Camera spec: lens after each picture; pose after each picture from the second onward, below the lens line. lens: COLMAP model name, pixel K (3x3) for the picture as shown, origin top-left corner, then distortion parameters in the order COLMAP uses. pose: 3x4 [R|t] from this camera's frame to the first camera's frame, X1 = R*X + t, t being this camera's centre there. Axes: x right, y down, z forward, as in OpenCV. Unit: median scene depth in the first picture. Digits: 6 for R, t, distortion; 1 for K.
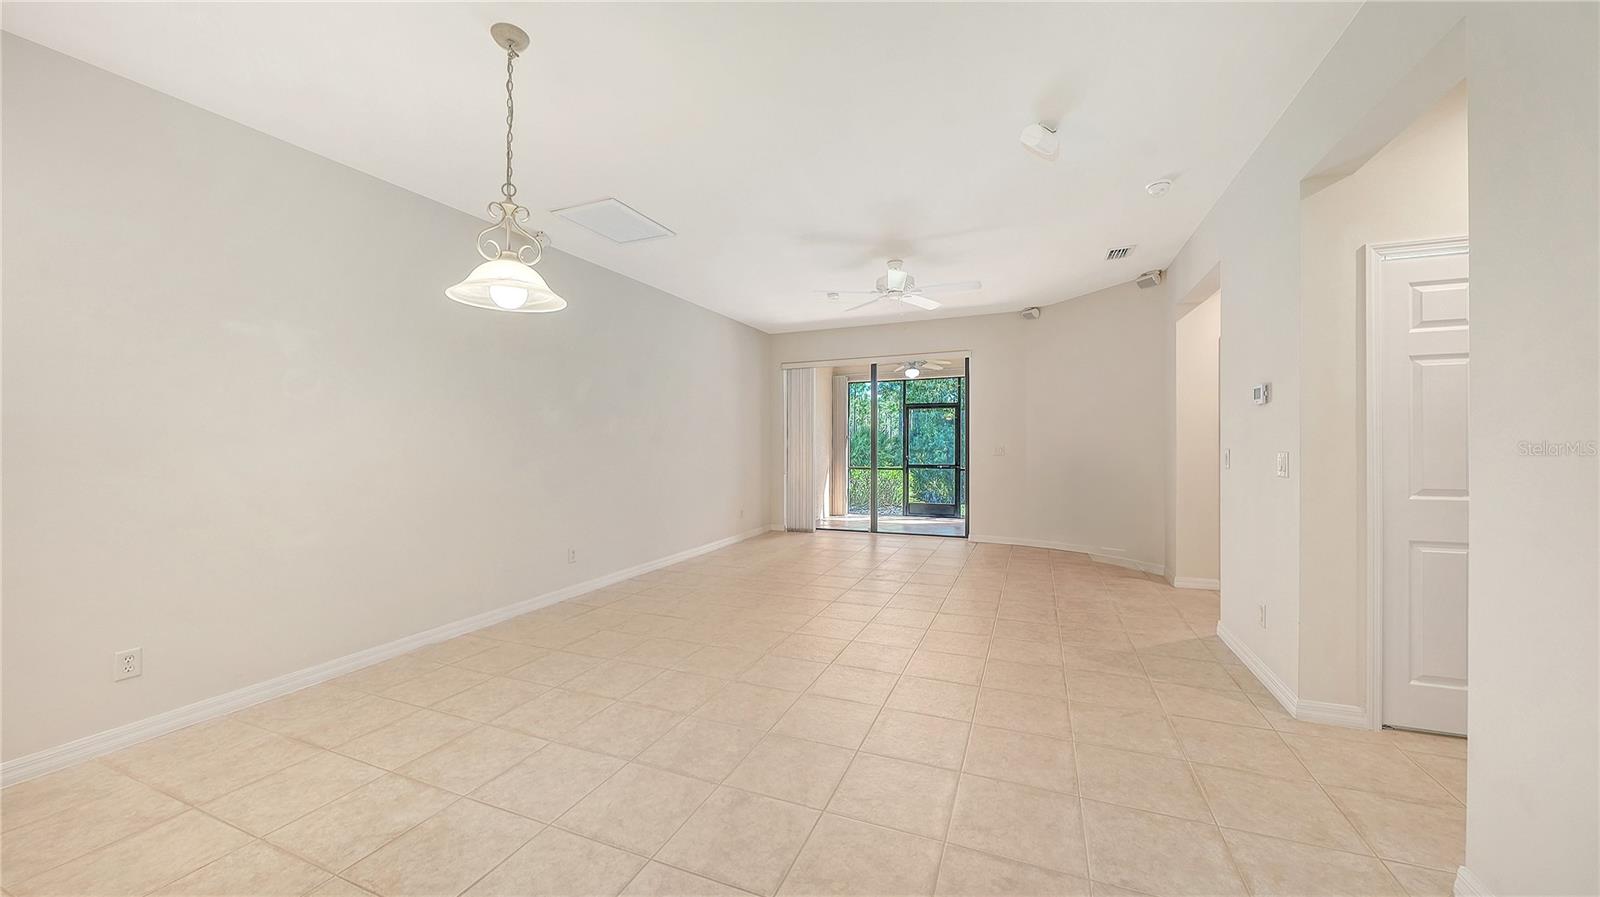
lens RADIAL K [[569.0, 0, 811.6], [0, 569.0, 429.5], [0, 0, 1]] dist [0.000640, -0.001959]
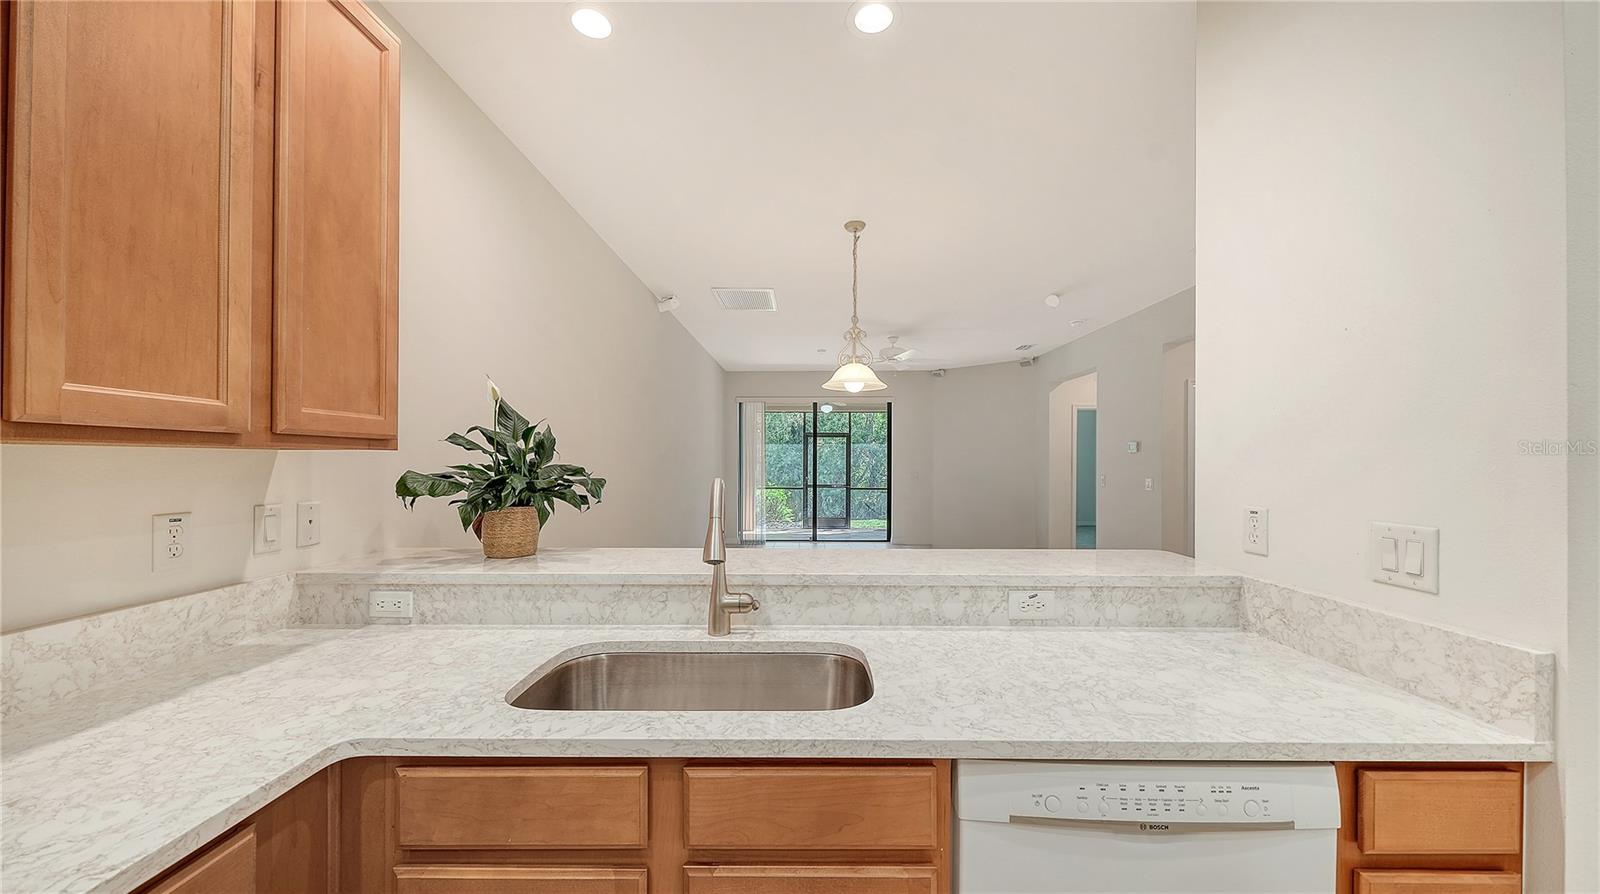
lens RADIAL K [[569.0, 0, 810.9], [0, 569.0, 458.3], [0, 0, 1]] dist [0.000640, -0.001959]
pose [[0.928410, 0.010607, 0.371405, -0.563593], [-0.016526, 0.999782, 0.012757, -0.018399], [-0.371189, -0.017982, 0.928383, -0.220505]]
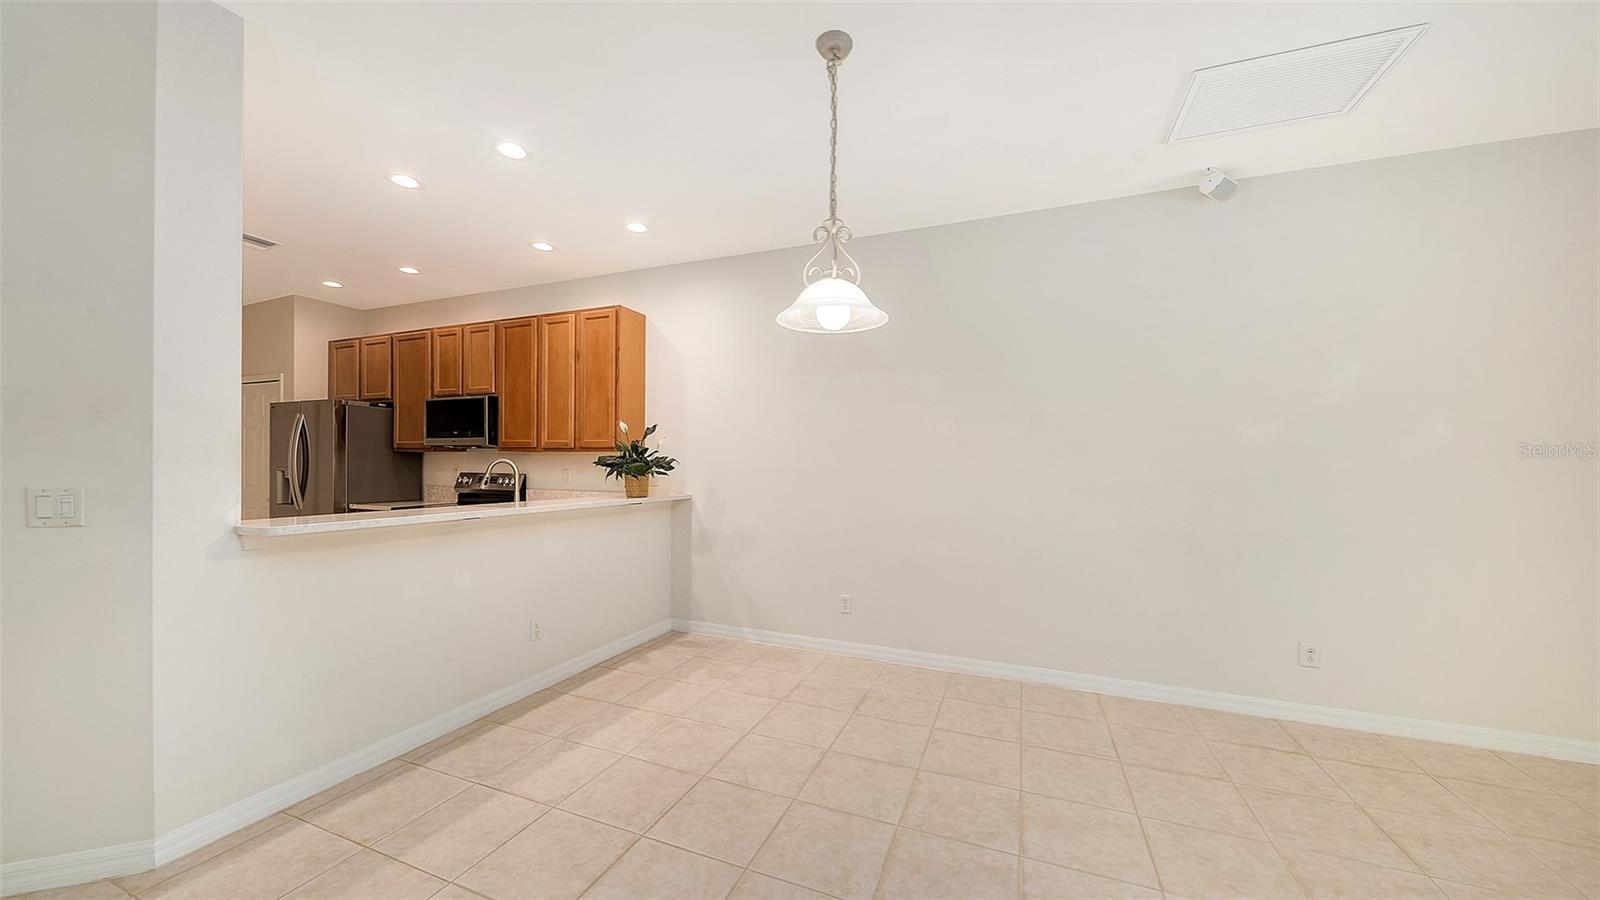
lens RADIAL K [[569.0, 0, 805.0], [0, 569.0, 464.0], [0, 0, 1]] dist [0.000640, -0.001959]
pose [[-0.015153, 0.006366, -0.999865, 0.192042], [0.012578, 0.999902, 0.006176, 0.002188], [0.999806, -0.012482, -0.015232, 0.436190]]
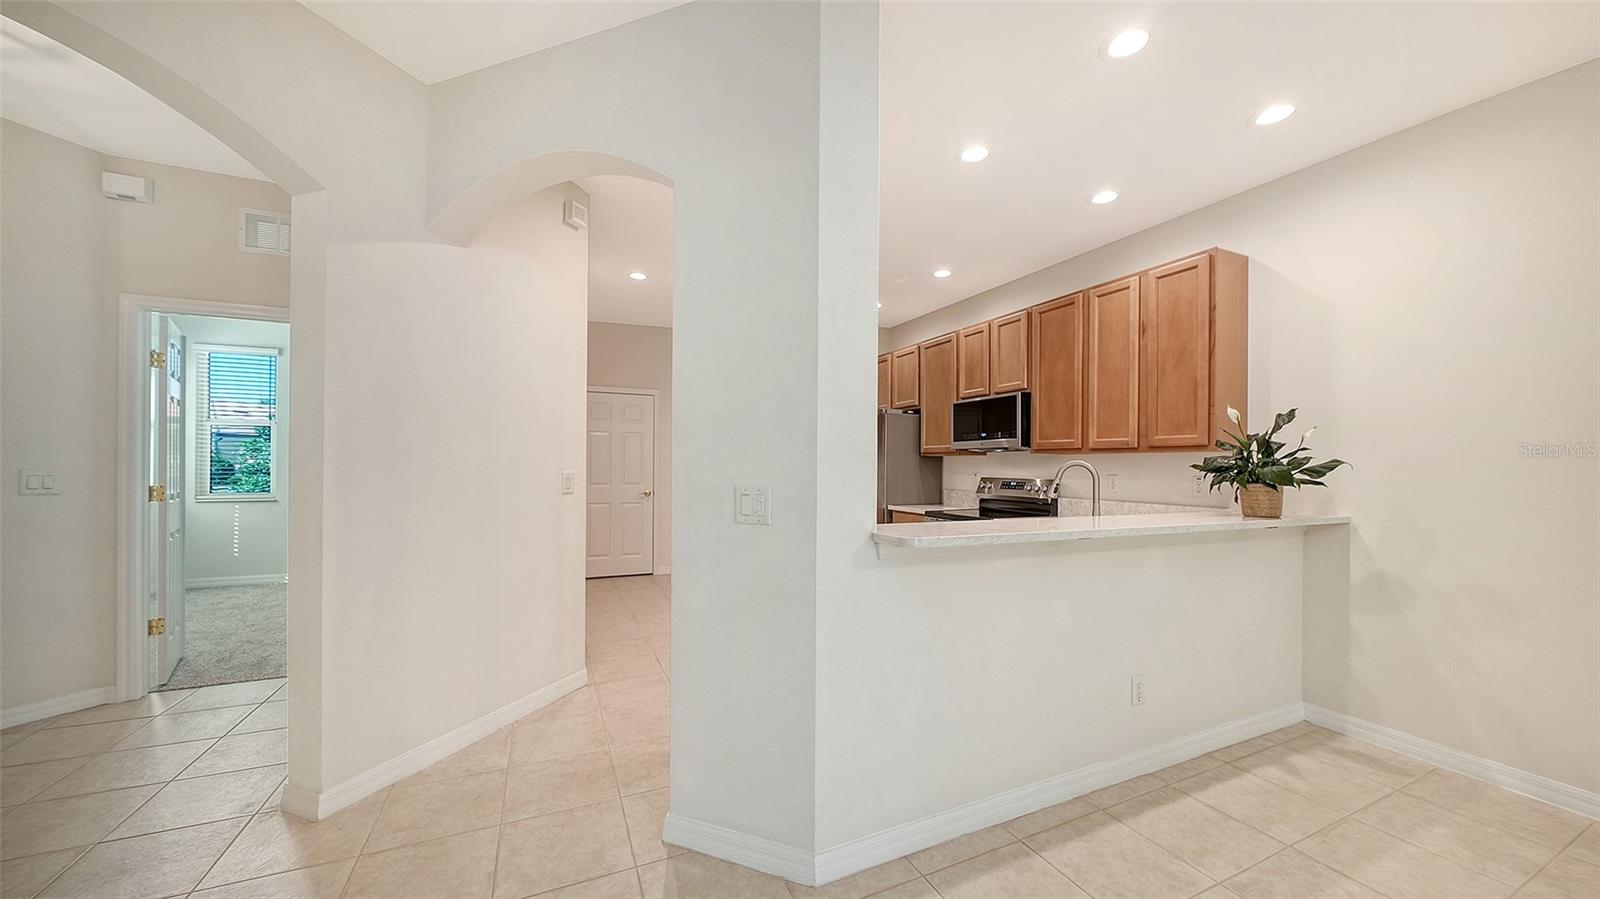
lens RADIAL K [[569.0, 0, 790.6], [0, 569.0, 460.0], [0, 0, 1]] dist [0.000640, -0.001959]
pose [[-0.705997, -0.007553, -0.708175, 0.098057], [0.009012, 0.999766, -0.019647, 0.002936], [0.708158, -0.020253, -0.705764, 0.252512]]
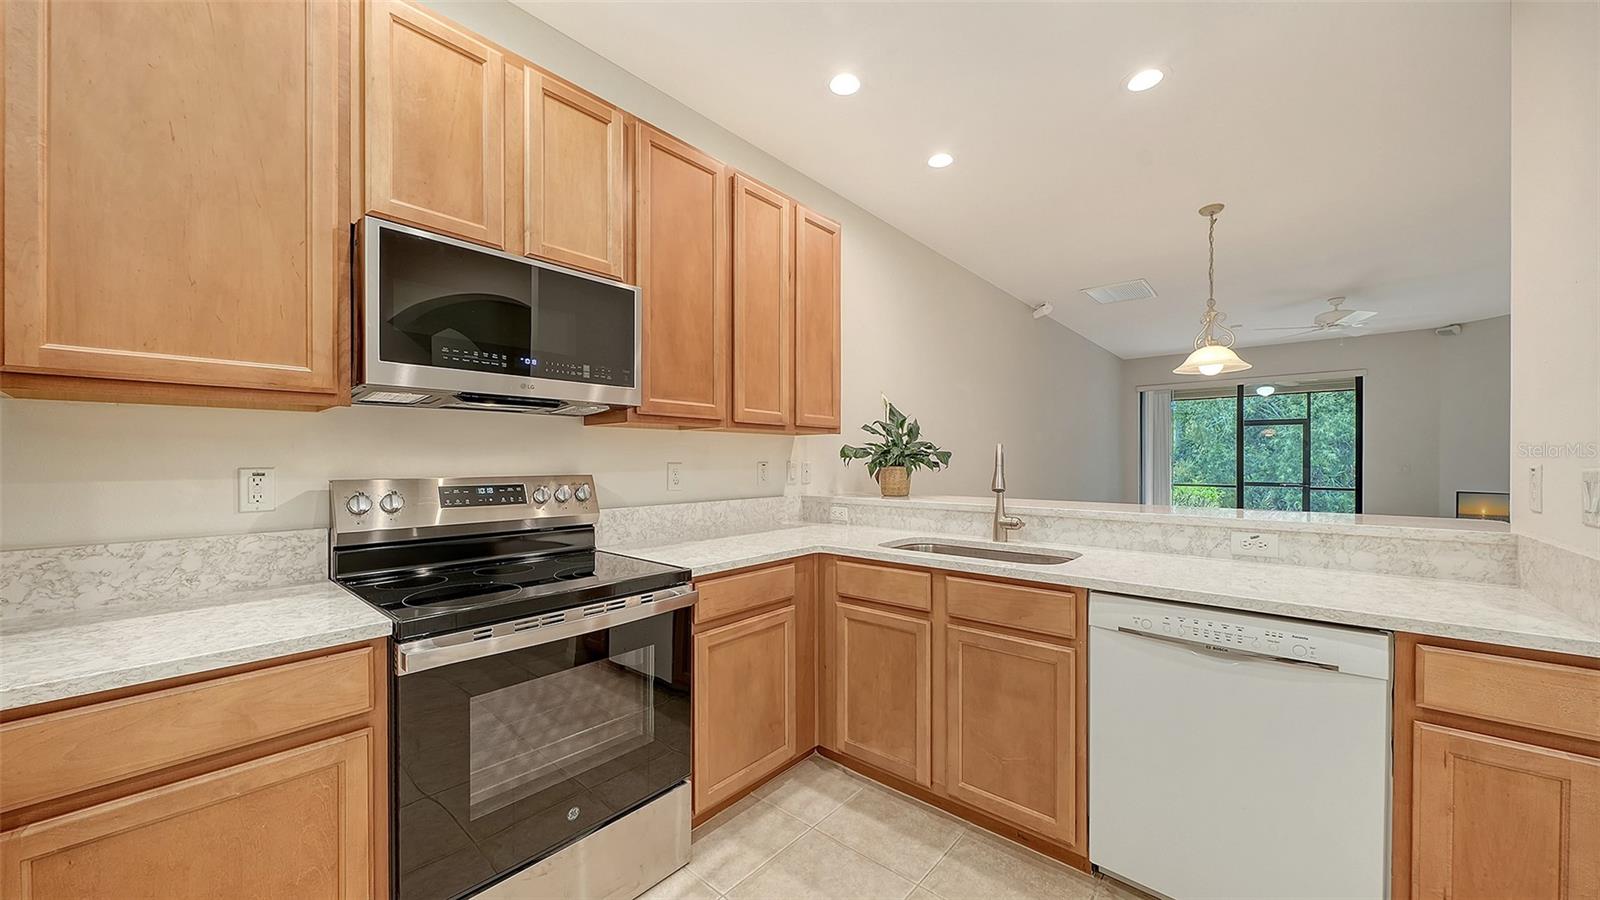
lens RADIAL K [[569.0, 0, 806.2], [0, 569.0, 457.2], [0, 0, 1]] dist [0.000640, -0.001959]
pose [[0.945738, 0.005418, -0.324885, -0.496602], [0.000470, 0.999837, 0.018042, -0.001906], [0.324929, -0.017215, 0.945582, -0.430389]]
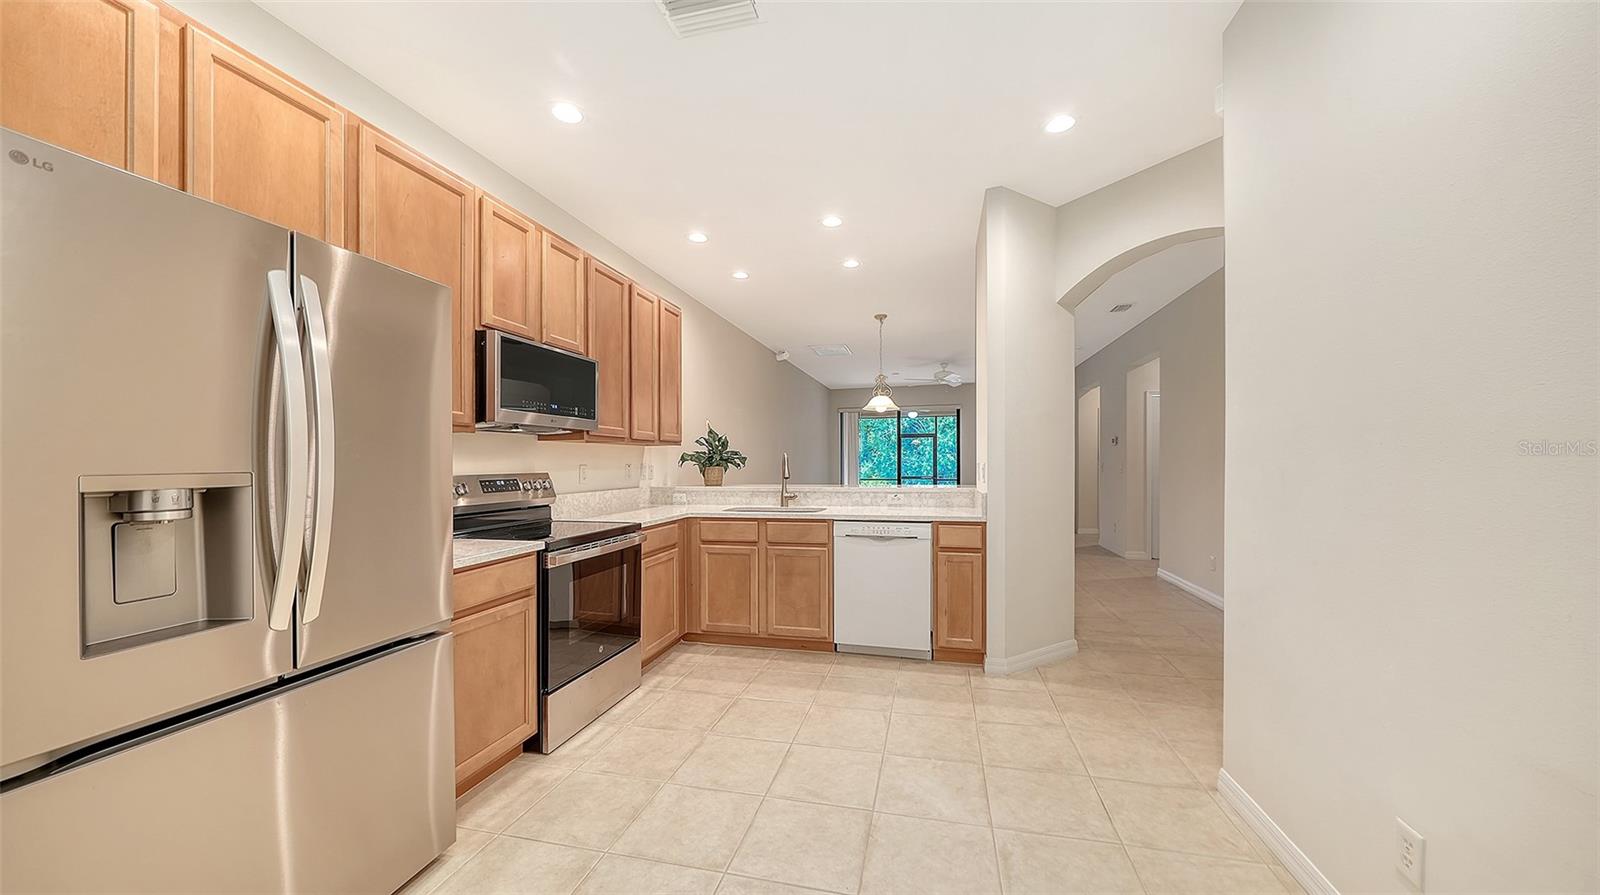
lens RADIAL K [[569.0, 0, 805.0], [0, 569.0, 457.7], [0, 0, 1]] dist [0.000640, -0.001959]
pose [[0.988982, 0.002023, 0.148019, -0.592987], [-0.003960, 0.999910, 0.012792, -0.008291], [-0.147980, -0.013237, 0.988902, -0.783197]]
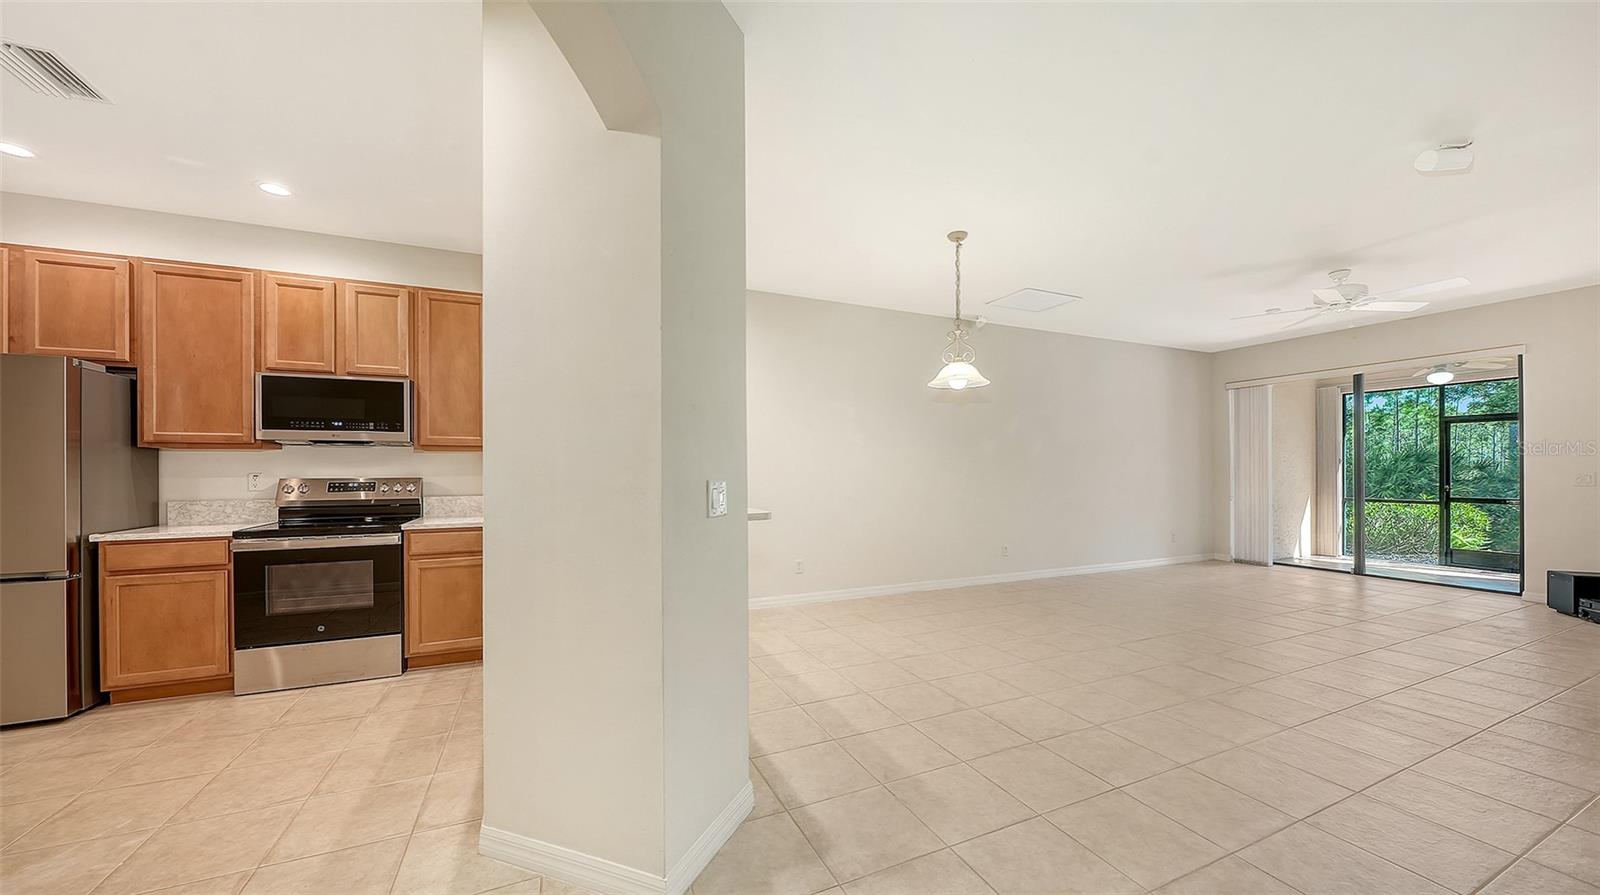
lens RADIAL K [[569.0, 0, 807.4], [0, 569.0, 464.1], [0, 0, 1]] dist [0.000640, -0.001959]
pose [[0.721970, -0.001828, -0.691922, 0.160799], [0.012337, 0.999872, 0.010232, -0.001525], [0.691815, -0.015924, 0.721900, -0.276142]]
